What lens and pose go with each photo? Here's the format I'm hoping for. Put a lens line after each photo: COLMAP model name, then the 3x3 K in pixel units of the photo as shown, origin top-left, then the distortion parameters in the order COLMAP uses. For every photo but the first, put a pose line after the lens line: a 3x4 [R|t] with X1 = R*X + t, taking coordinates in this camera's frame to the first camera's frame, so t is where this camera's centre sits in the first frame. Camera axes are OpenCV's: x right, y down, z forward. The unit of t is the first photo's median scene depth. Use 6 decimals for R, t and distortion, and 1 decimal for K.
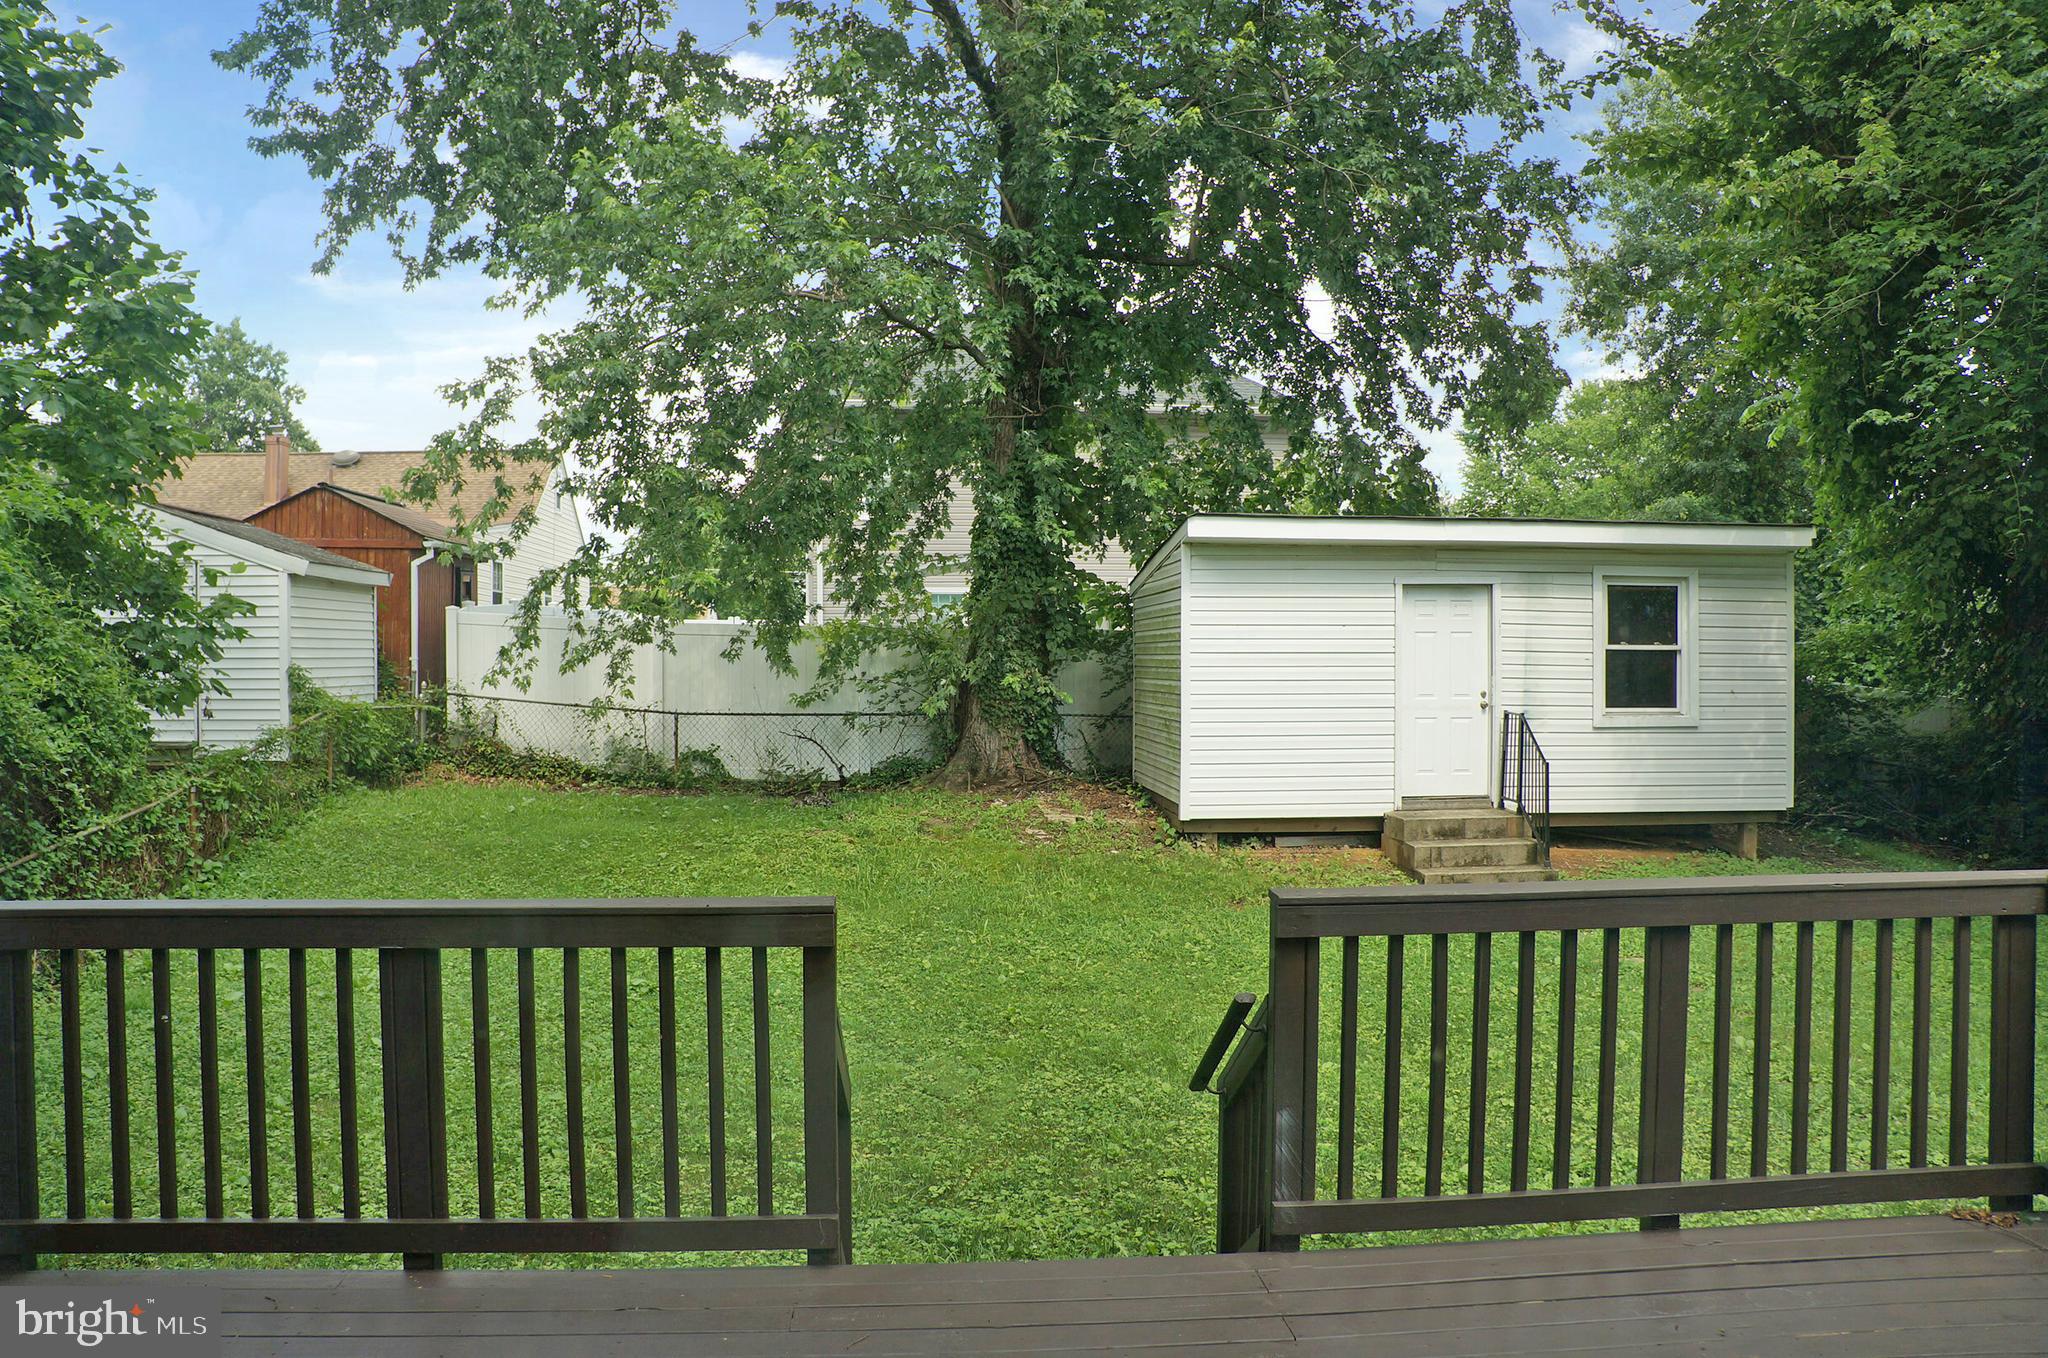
lens RADIAL K [[1620.4, 0, 1009.4], [0, 1620.4, 671.2], [0, 0, 1]] dist [-0.169324, 0.115481]
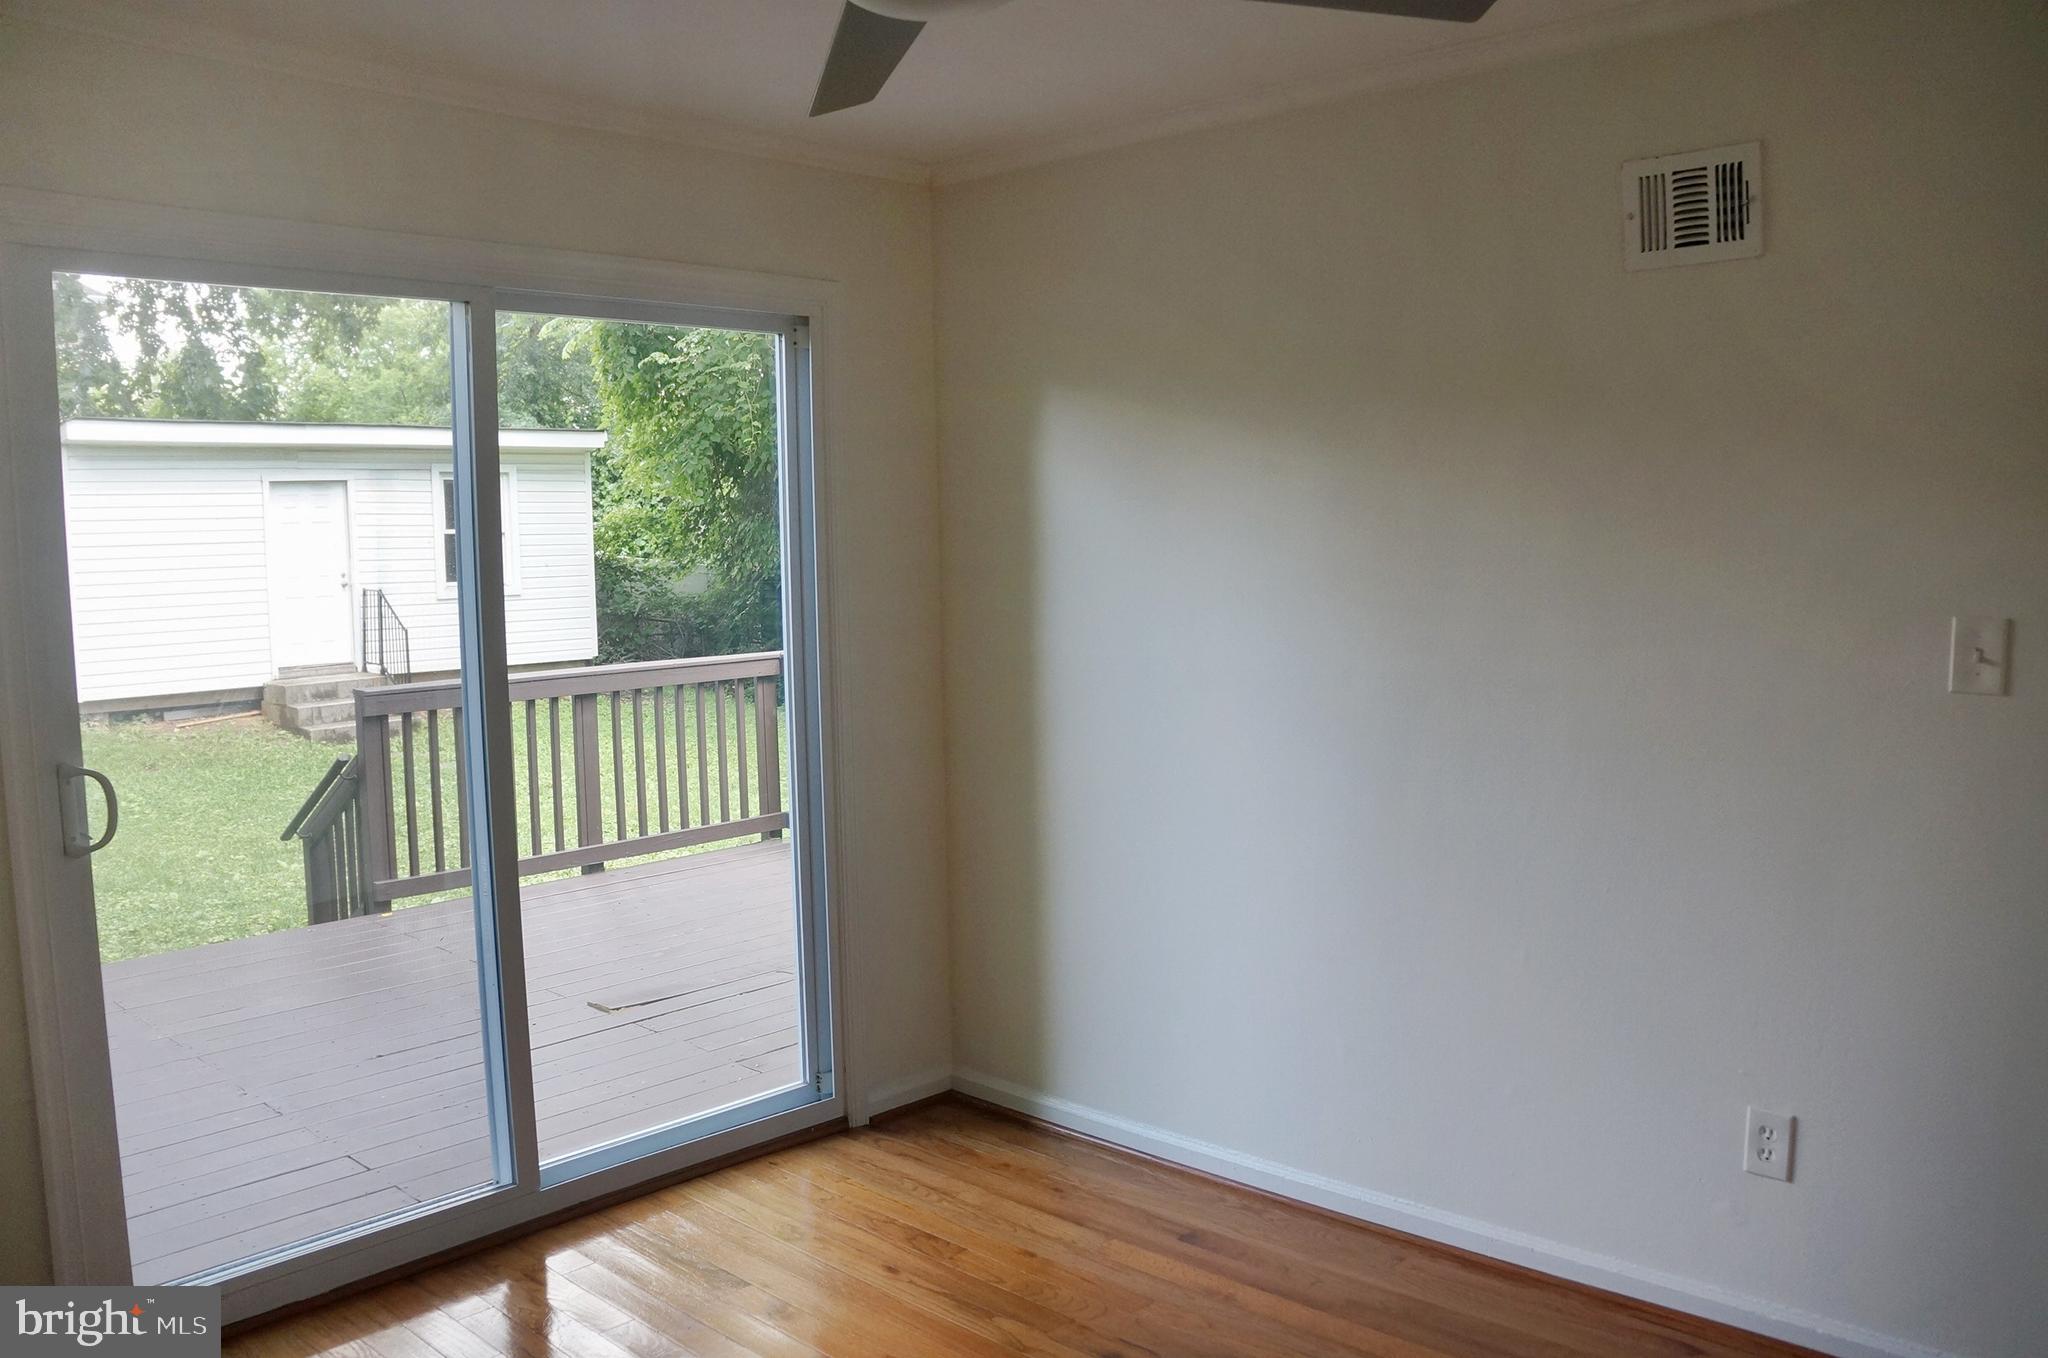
lens RADIAL K [[1620.4, 0, 1015.8], [0, 1620.4, 675.7], [0, 0, 1]] dist [-0.169324, 0.115481]
pose [[0.735778, -0.075748, 0.672974, -0.119477], [0.024492, 0.996051, 0.085335, 0.001498], [-0.676780, -0.046305, 0.734727, -0.175275]]
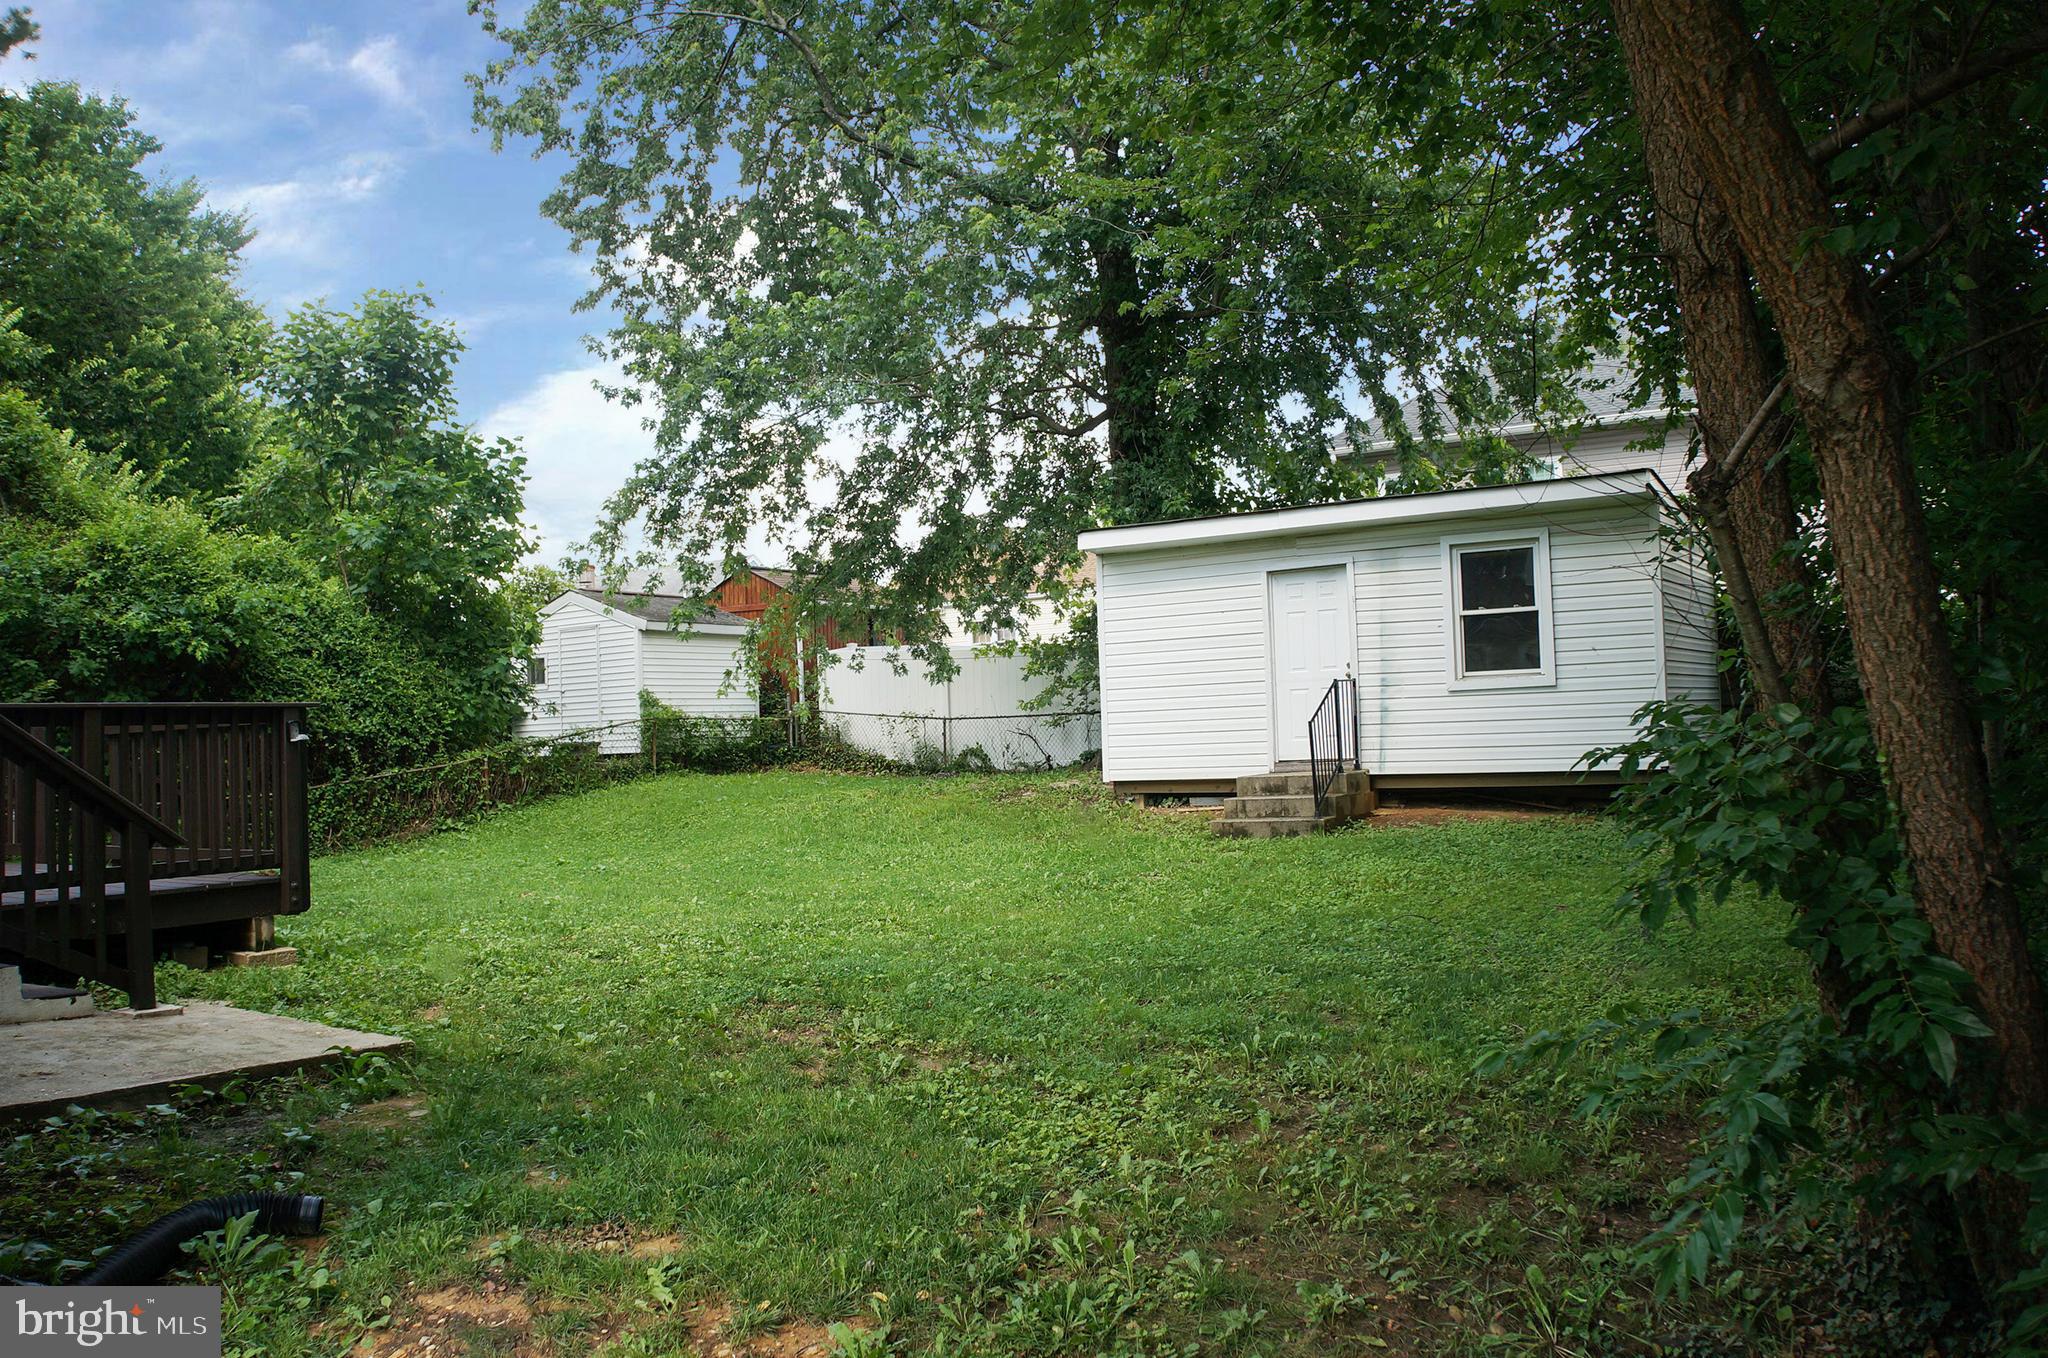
lens RADIAL K [[1620.4, 0, 1023.6], [0, 1620.4, 667.3], [0, 0, 1]] dist [-0.169324, 0.115481]
pose [[0.793066, -0.054468, -0.606696, 0.779386], [0.030622, 0.998300, -0.049597, 0.063092], [0.608366, 0.020755, 0.793385, -0.002003]]
